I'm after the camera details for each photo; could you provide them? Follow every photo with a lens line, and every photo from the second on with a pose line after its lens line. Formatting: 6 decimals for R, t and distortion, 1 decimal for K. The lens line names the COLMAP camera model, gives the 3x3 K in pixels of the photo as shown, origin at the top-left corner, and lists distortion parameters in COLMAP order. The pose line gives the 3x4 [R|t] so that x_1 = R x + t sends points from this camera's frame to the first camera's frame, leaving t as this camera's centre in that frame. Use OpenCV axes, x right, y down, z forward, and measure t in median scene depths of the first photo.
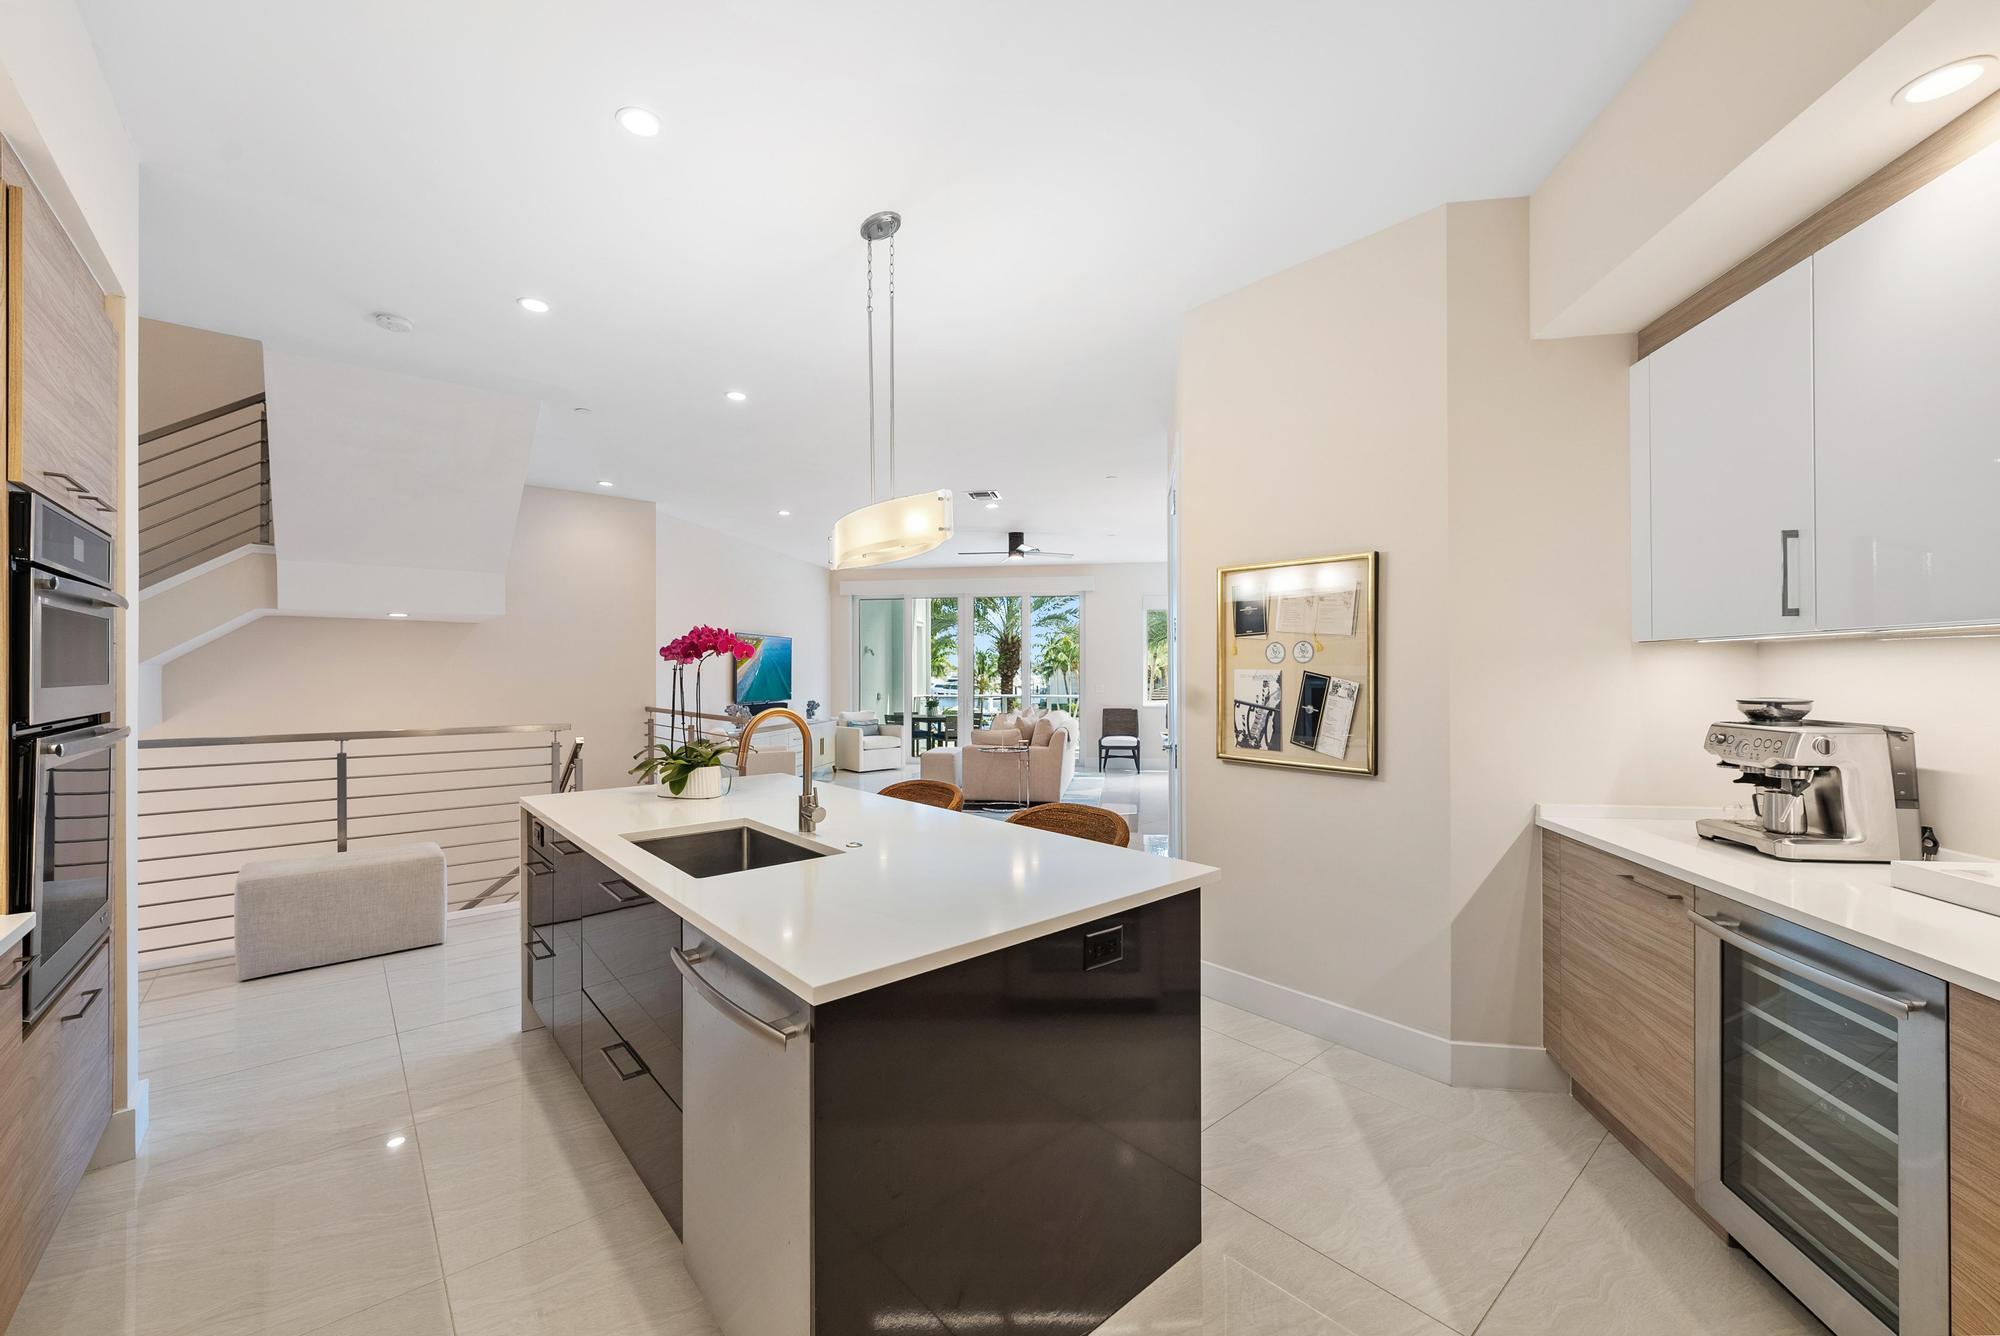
lens RADIAL K [[814.7, 0, 999.7], [0, 814.7, 666.9], [0, 0, 1]] dist [-0.001733, -0.000088]
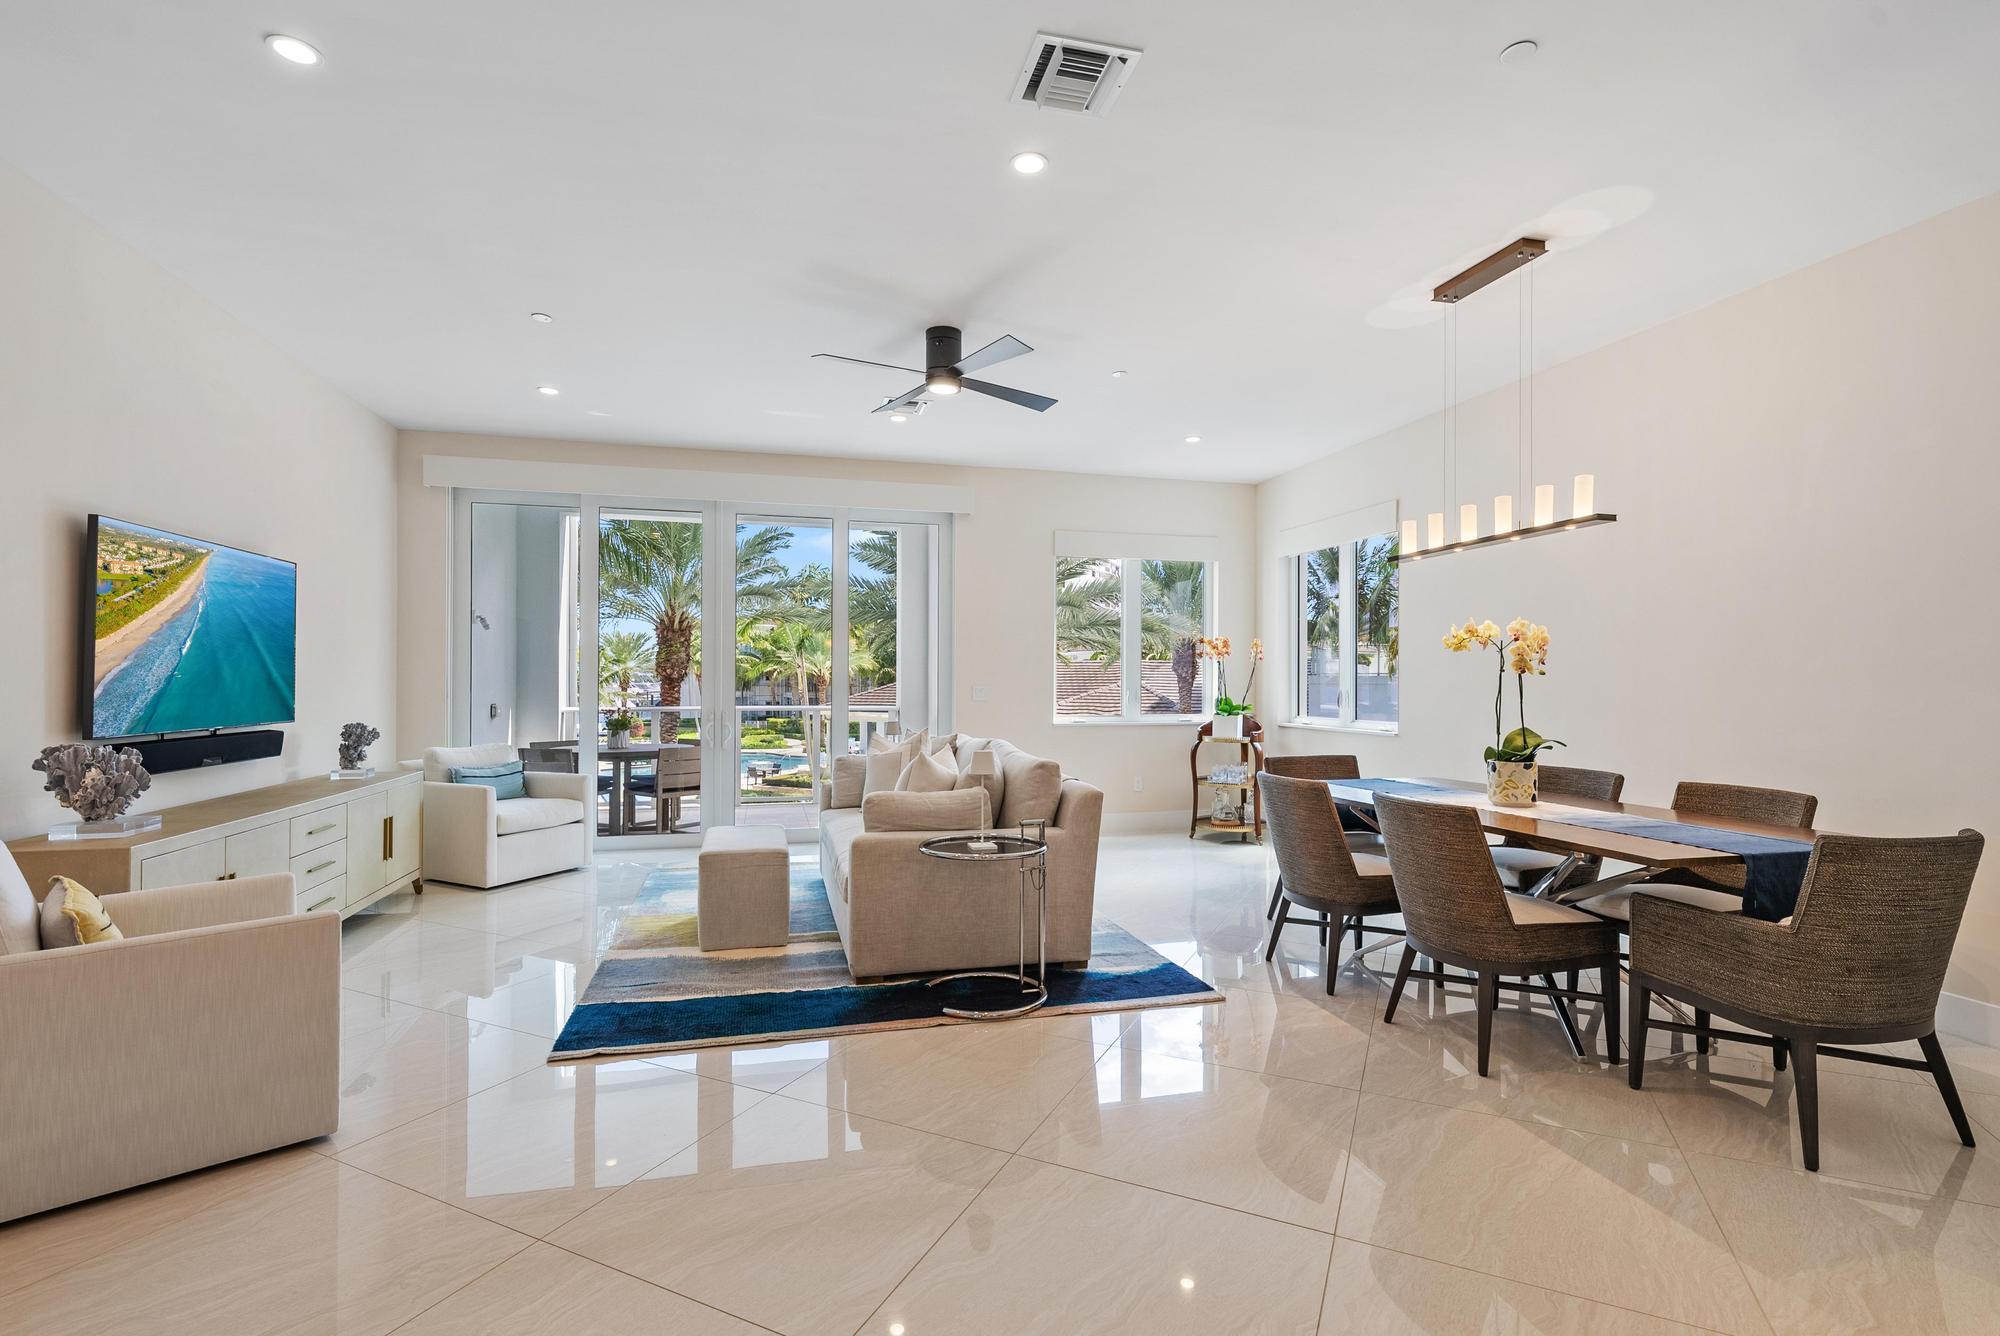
lens RADIAL K [[941.3, 0, 1006.8], [0, 941.3, 674.1], [0, 0, 1]] dist [-0.003606, -0.000596]
pose [[0.914069, 0.008986, 0.405459, -0.117429], [-0.008749, 0.999959, -0.002437, 0.014506], [-0.405464, -0.001320, 0.914110, 0.415583]]
